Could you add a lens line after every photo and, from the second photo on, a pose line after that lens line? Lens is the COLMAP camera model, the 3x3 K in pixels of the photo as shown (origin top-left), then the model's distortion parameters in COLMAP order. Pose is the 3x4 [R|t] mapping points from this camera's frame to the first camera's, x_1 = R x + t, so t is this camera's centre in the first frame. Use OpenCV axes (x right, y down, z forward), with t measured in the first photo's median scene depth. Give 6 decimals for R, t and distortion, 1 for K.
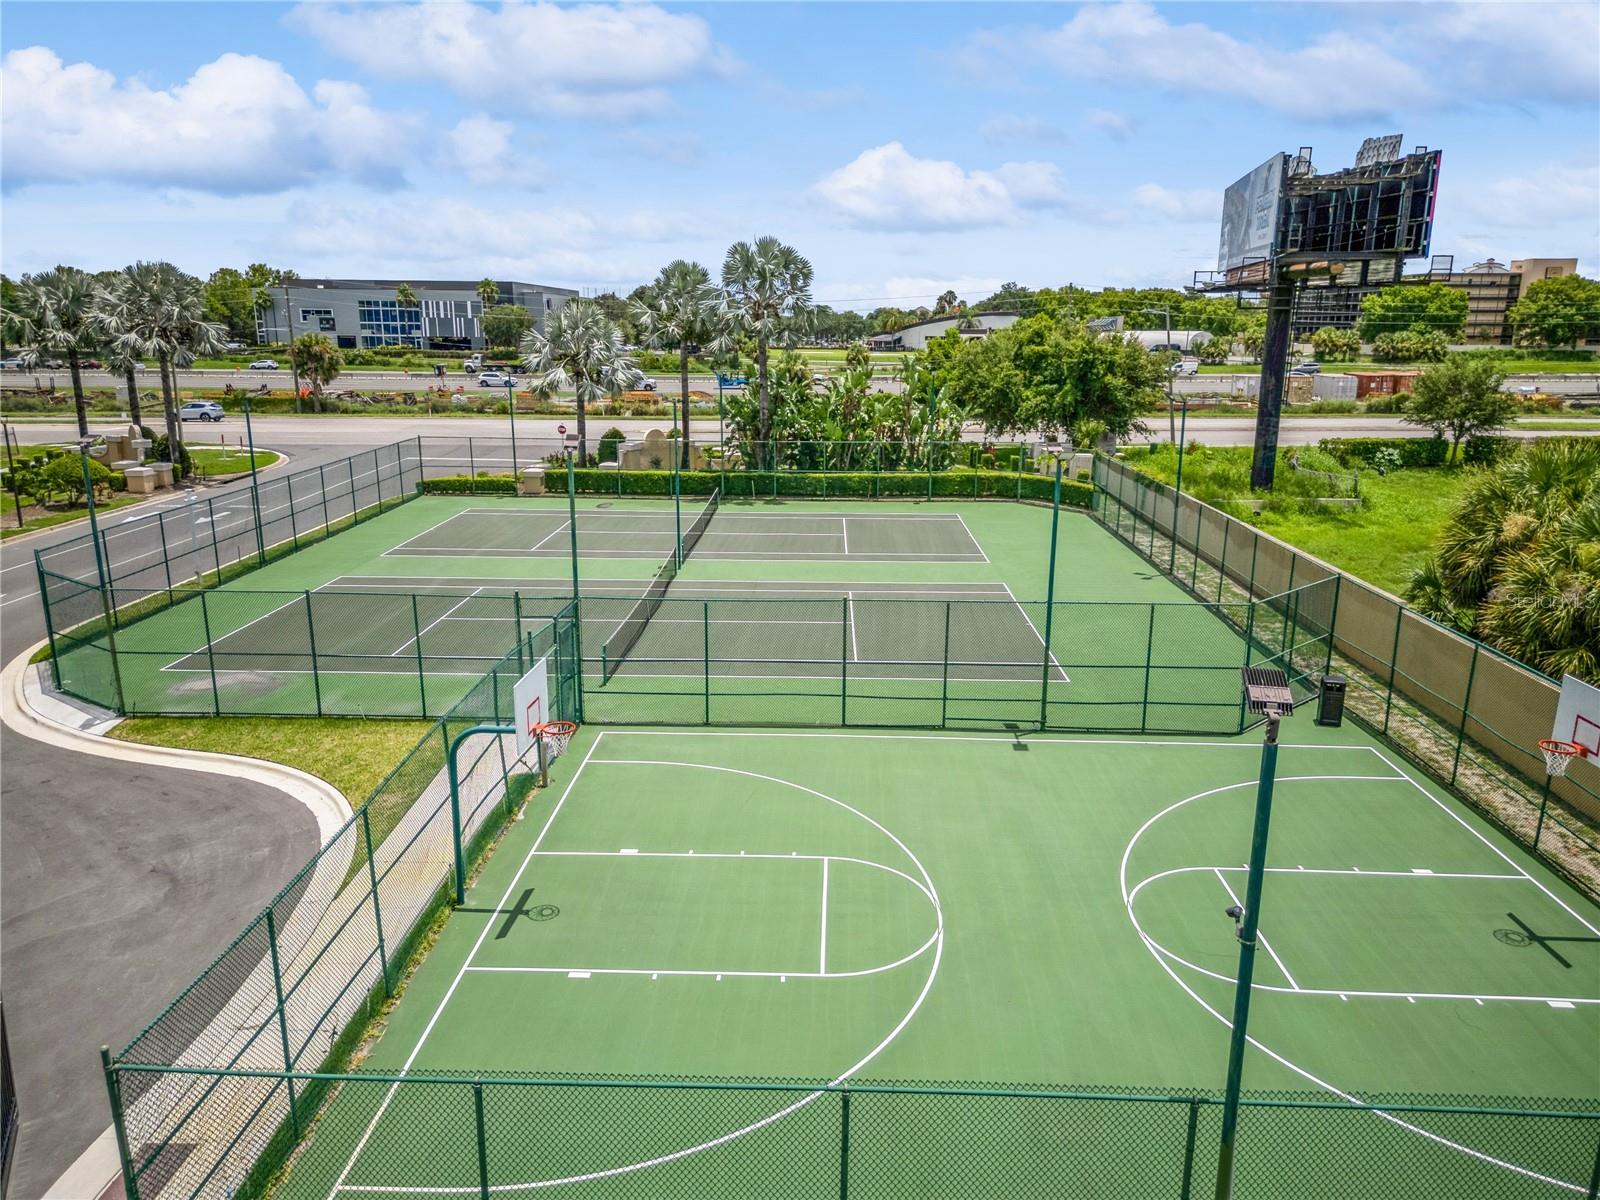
lens RADIAL K [[1125.6, 0, 800.9], [0, 1125.6, 601.3], [0, 0, 1]] dist [0.072304, -0.073748]
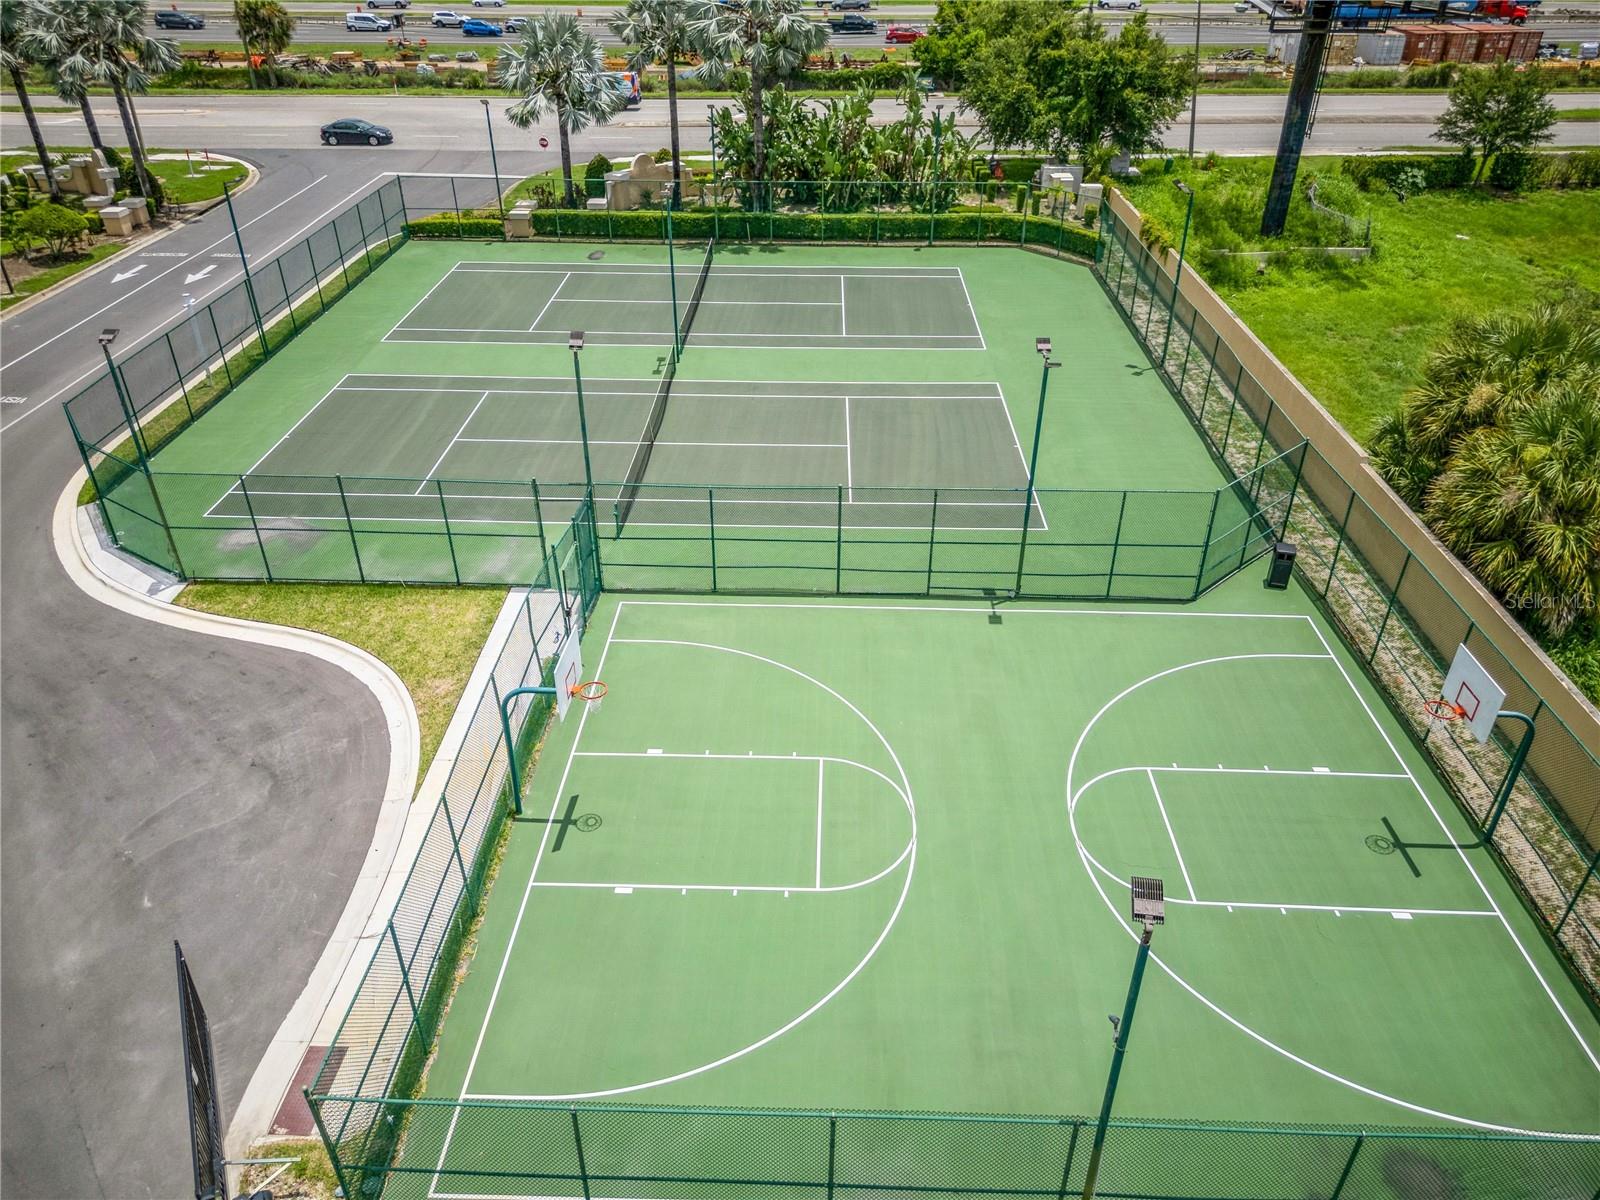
lens RADIAL K [[1125.6, 0, 800.9], [0, 1125.6, 601.3], [0, 0, 1]] dist [0.072304, -0.073748]
pose [[0.999992, -0.003857, 0.001129, 0.000068], [0.003316, 0.950587, 0.310442, -0.141423], [-0.002270, -0.310436, 0.950592, -0.034402]]
